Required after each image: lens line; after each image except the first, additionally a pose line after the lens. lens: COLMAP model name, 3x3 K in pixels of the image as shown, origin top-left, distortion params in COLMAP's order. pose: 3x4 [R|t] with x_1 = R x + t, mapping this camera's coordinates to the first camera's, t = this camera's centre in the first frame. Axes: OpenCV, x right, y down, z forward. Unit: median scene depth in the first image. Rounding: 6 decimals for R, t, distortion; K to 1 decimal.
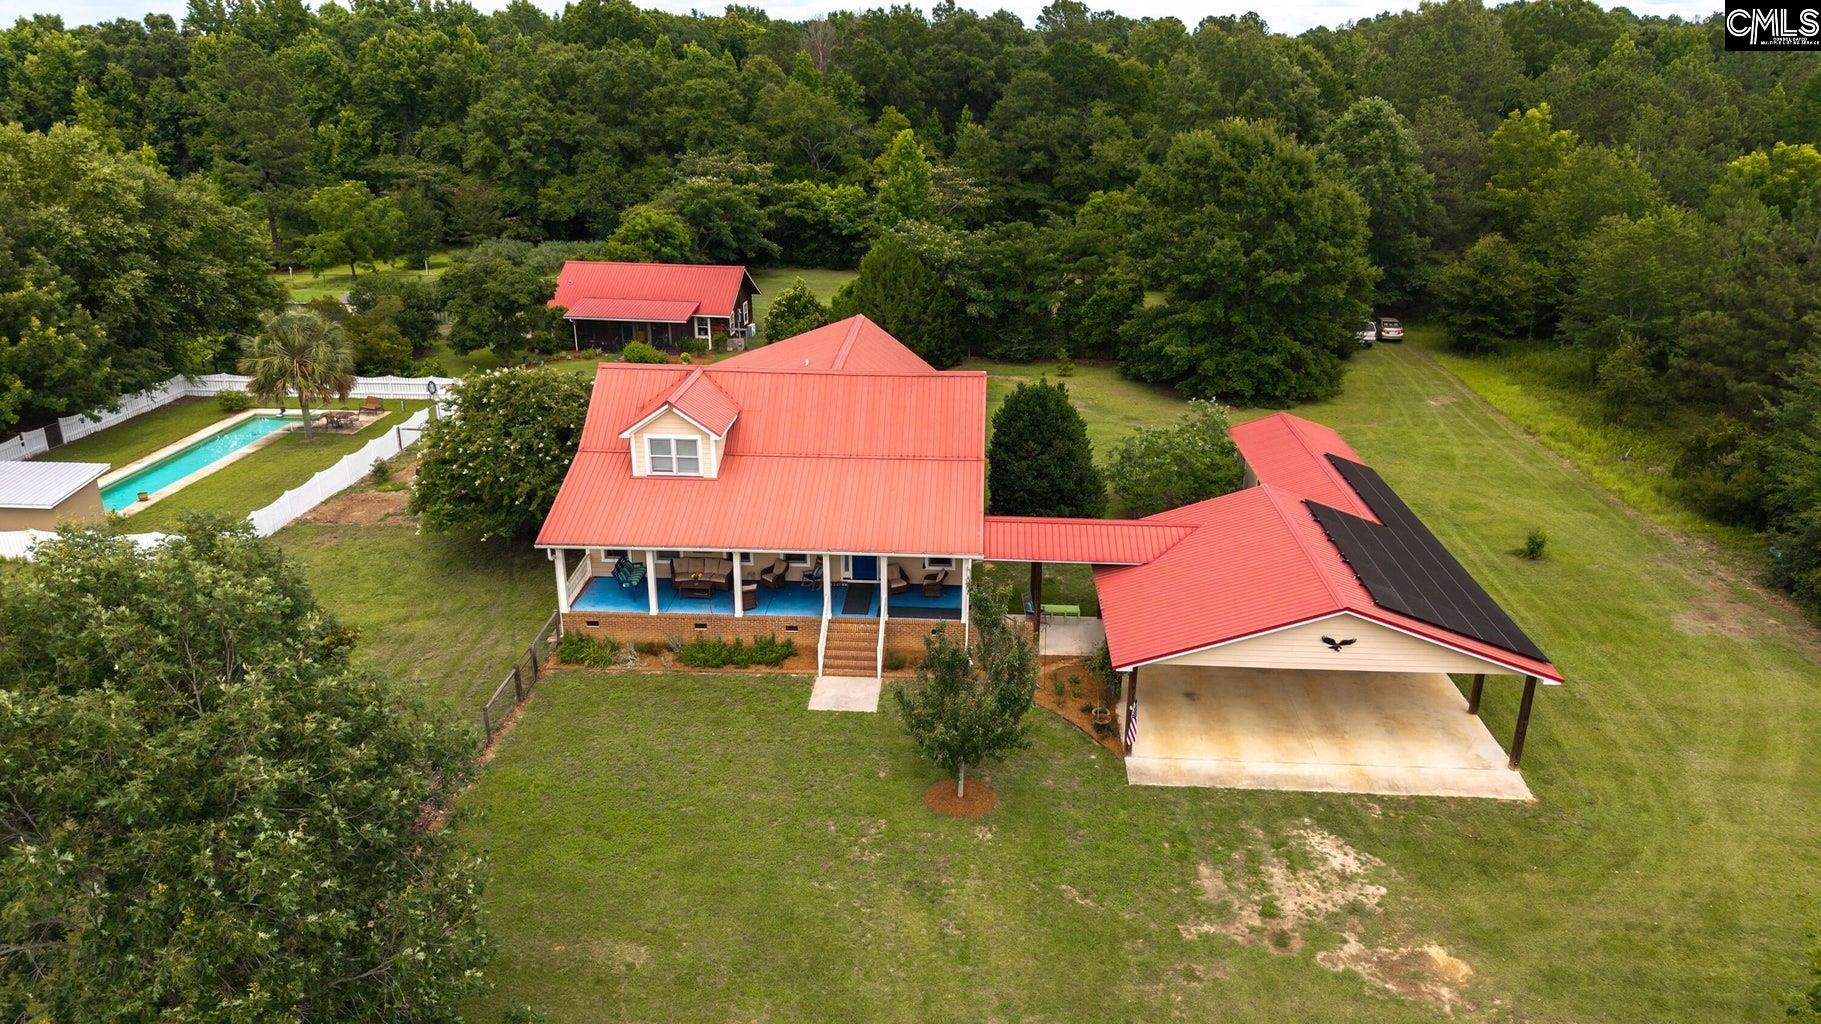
lens RADIAL K [[1214.5, 0, 910.5], [0, 1214.5, 512.0], [0, 0, 1]] dist [0.008465, -0.004931]
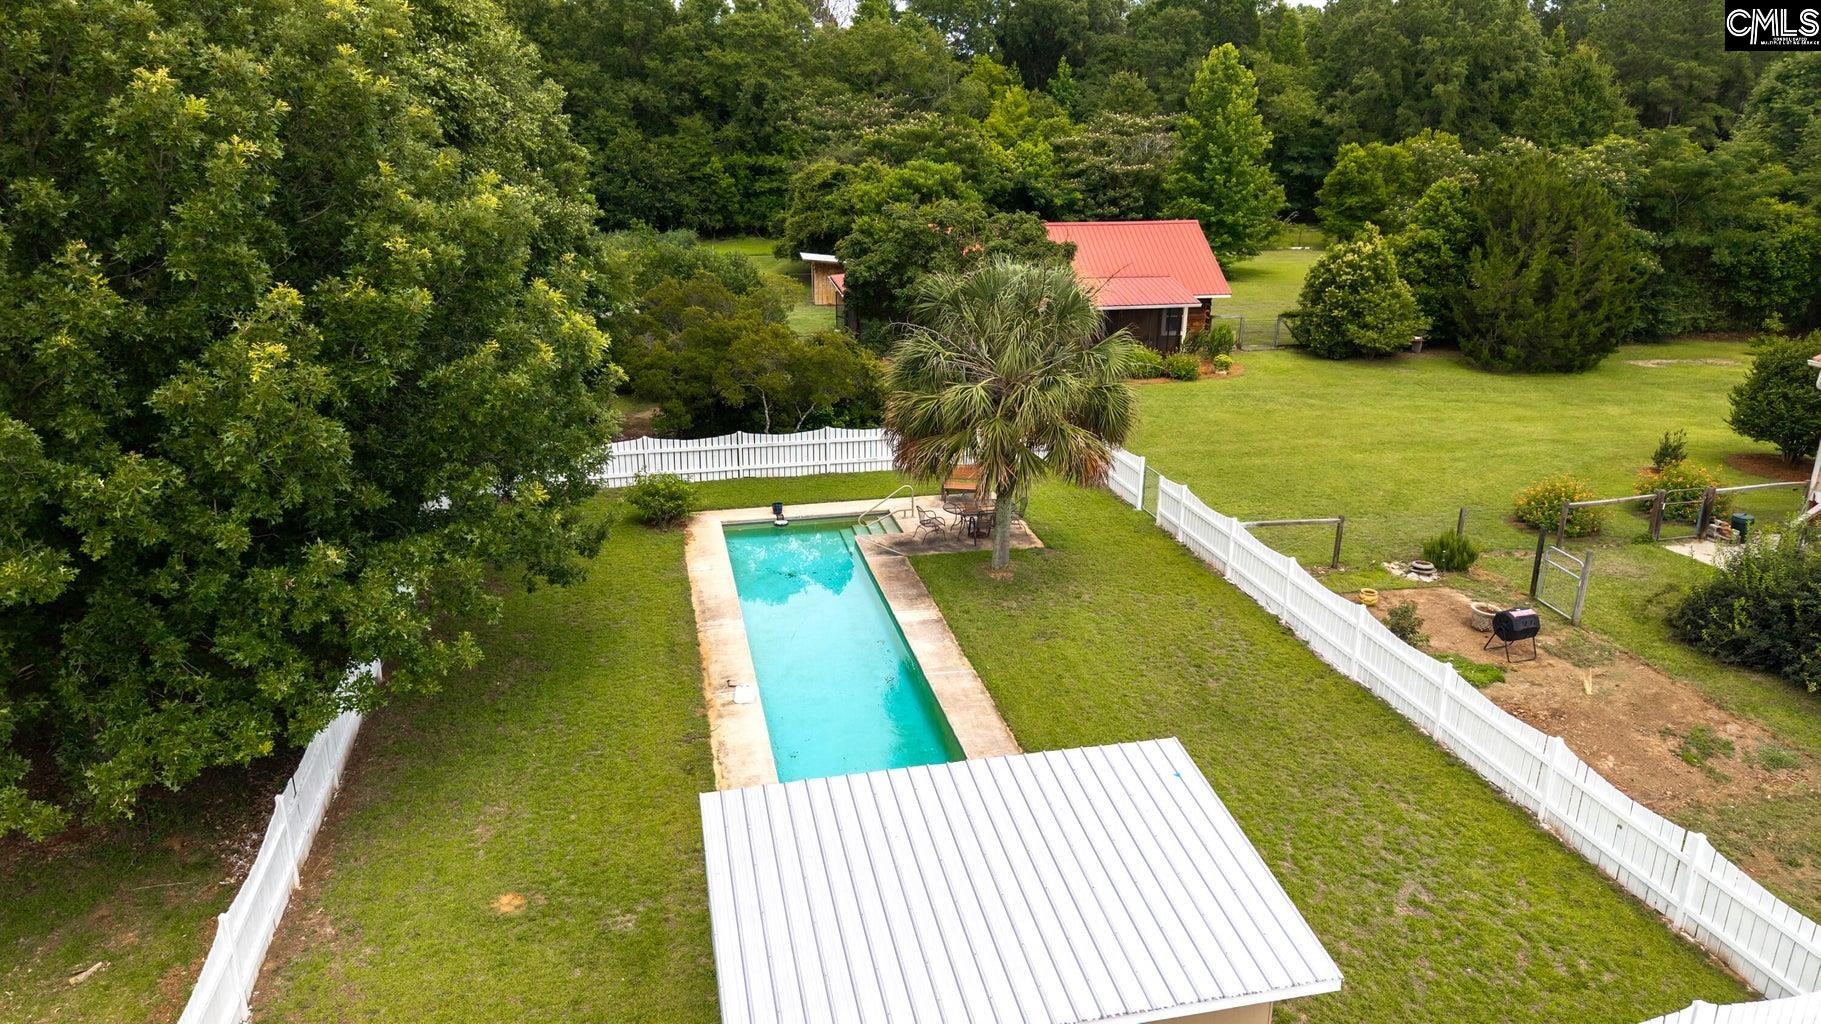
lens RADIAL K [[1214.5, 0, 910.5], [0, 1214.5, 512.0], [0, 0, 1]] dist [0.008465, -0.004931]
pose [[0.951966, -0.099670, 0.289528, -0.926466], [0.109778, 0.993777, -0.018842, -0.105621], [-0.285849, 0.049721, 0.956984, 0.857321]]
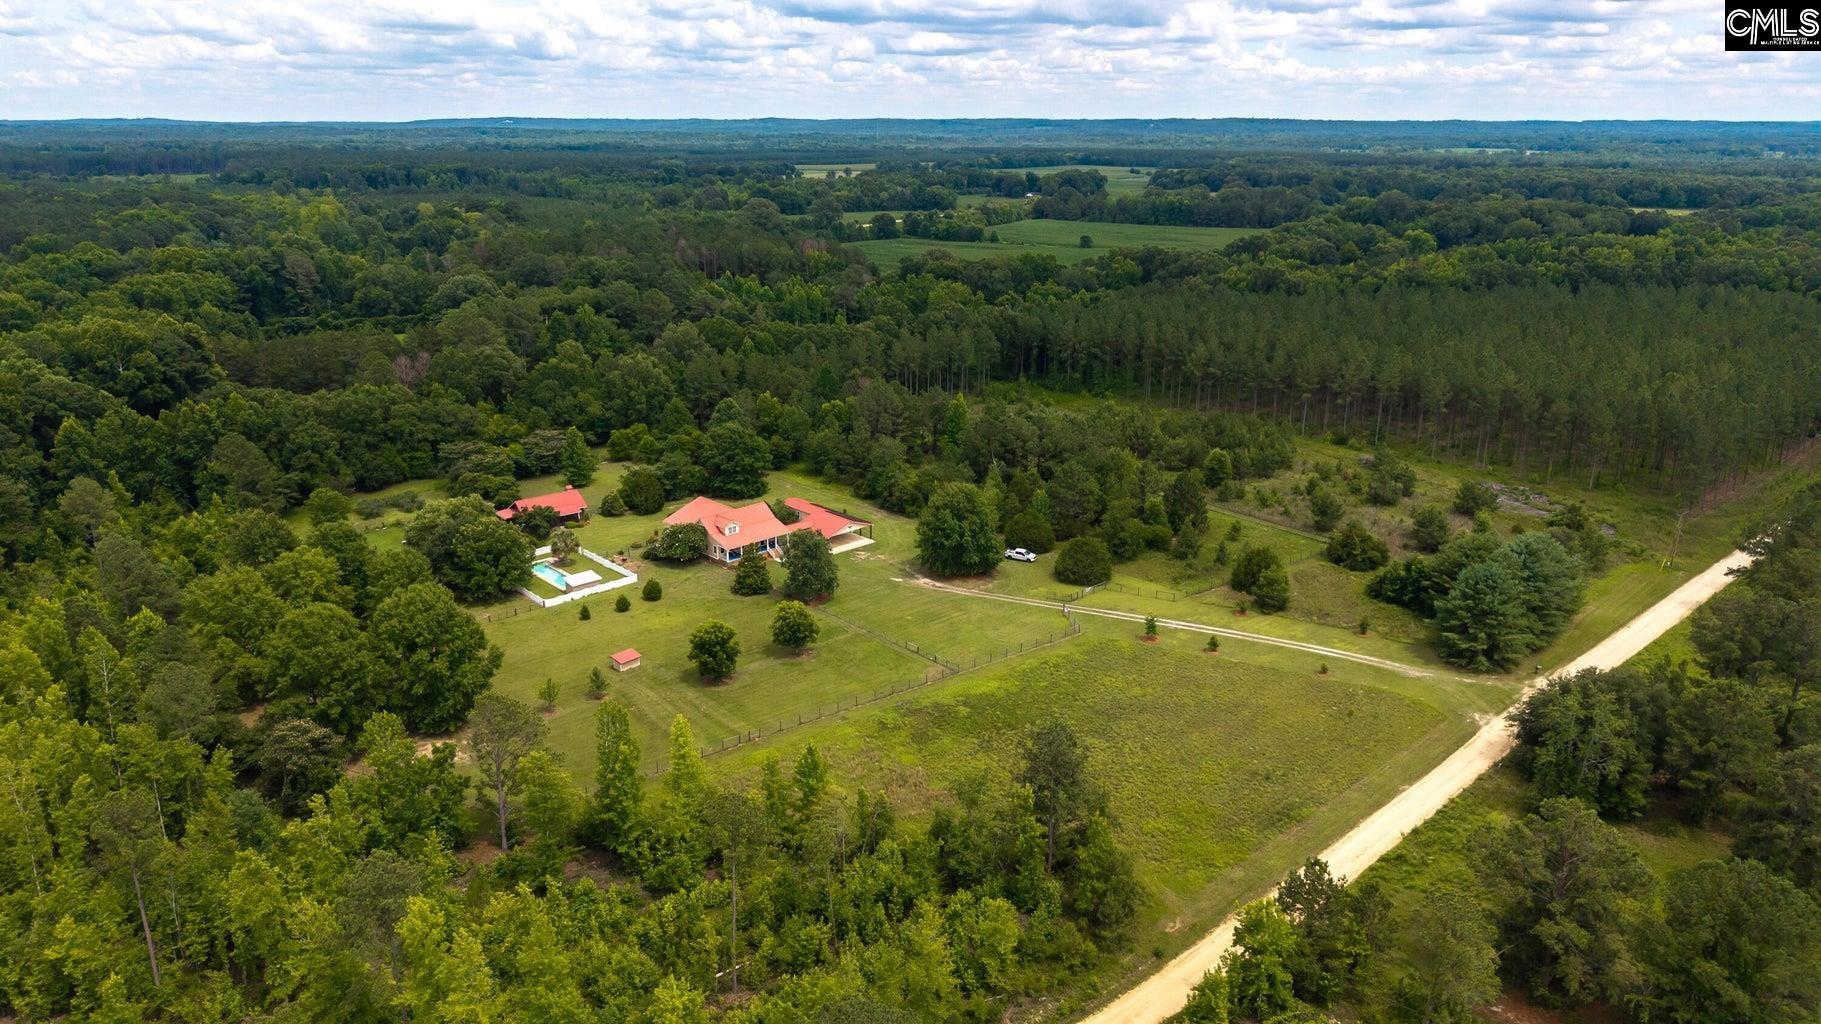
lens RADIAL K [[1243.2, 0, 910.5], [0, 1243.2, 512.0], [0, 0, 1]] dist [0.276826, -0.001012]
pose [[0.673935, -0.220483, 0.705123, -3.410746], [0.249674, 0.966246, 0.063502, -0.266613], [-0.695323, 0.133254, 0.706236, -3.316877]]
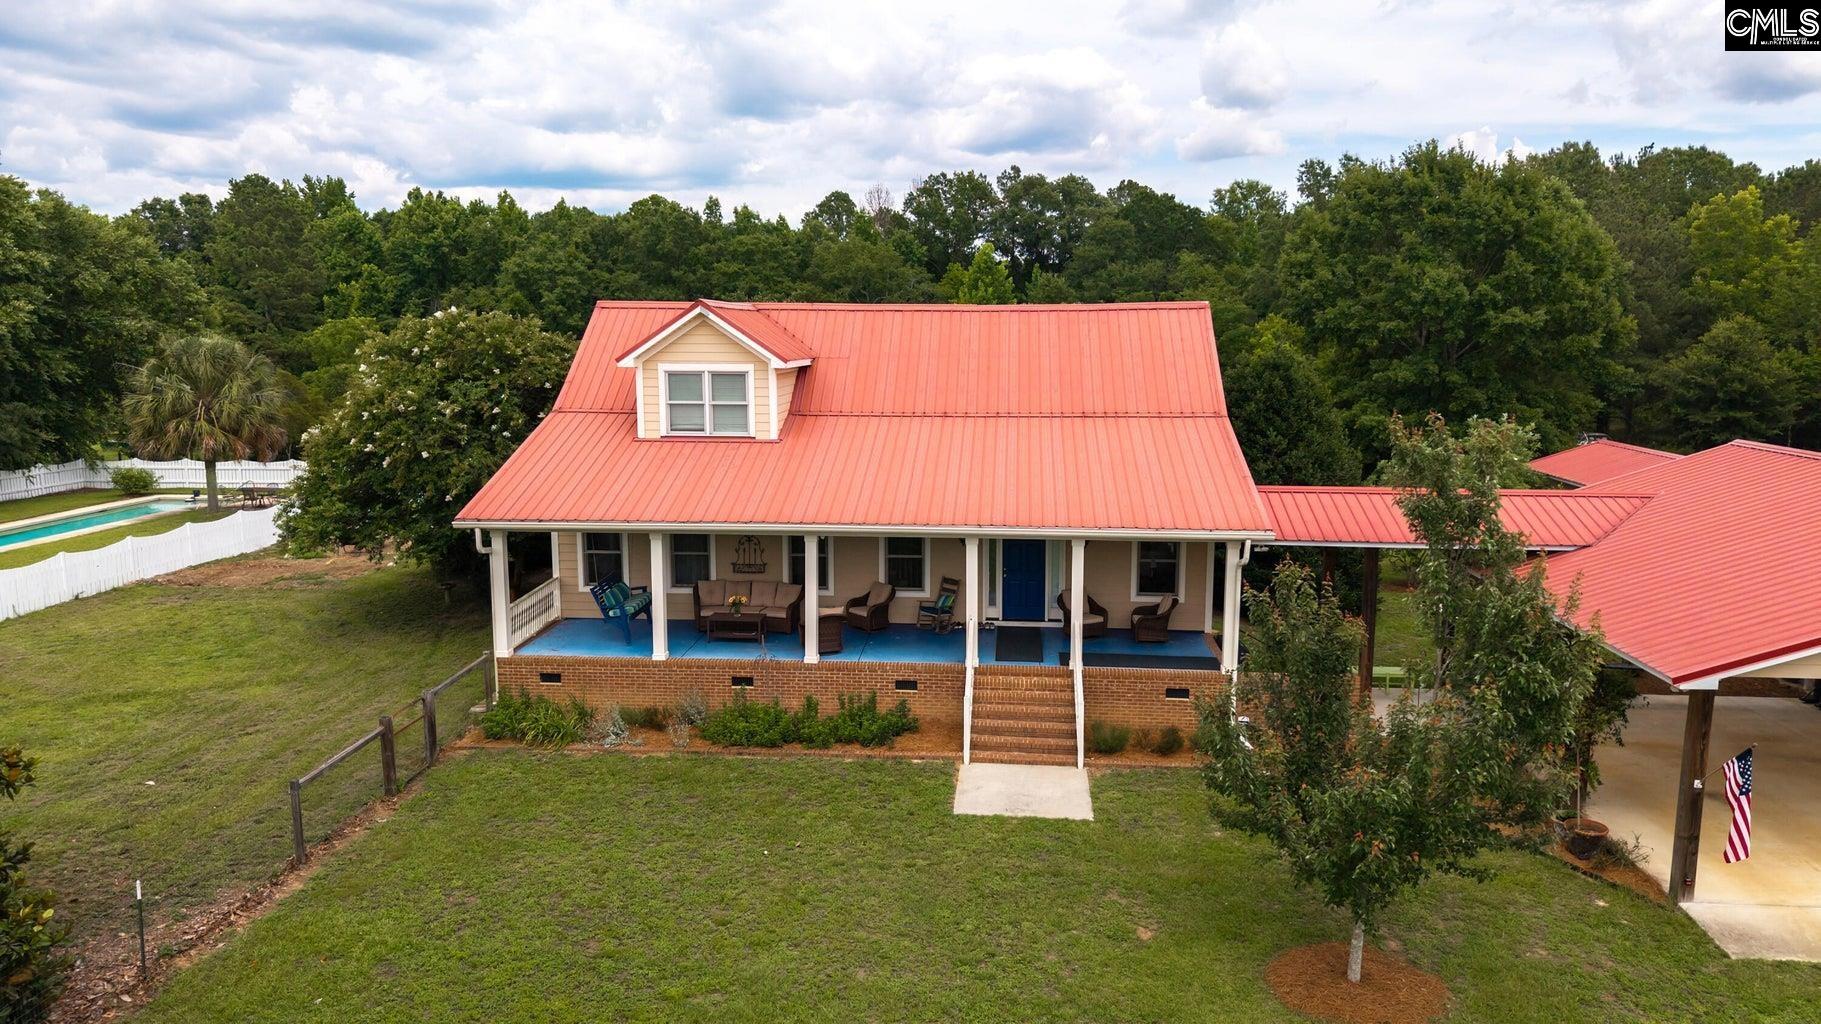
lens RADIAL K [[1214.5, 0, 910.5], [0, 1214.5, 512.0], [0, 0, 1]] dist [0.008465, -0.004931]
pose [[0.999611, 0.000011, -0.027890, -0.074315], [-0.005782, 0.978352, -0.206865, 0.122539], [0.027284, 0.206946, 0.977972, 0.408482]]
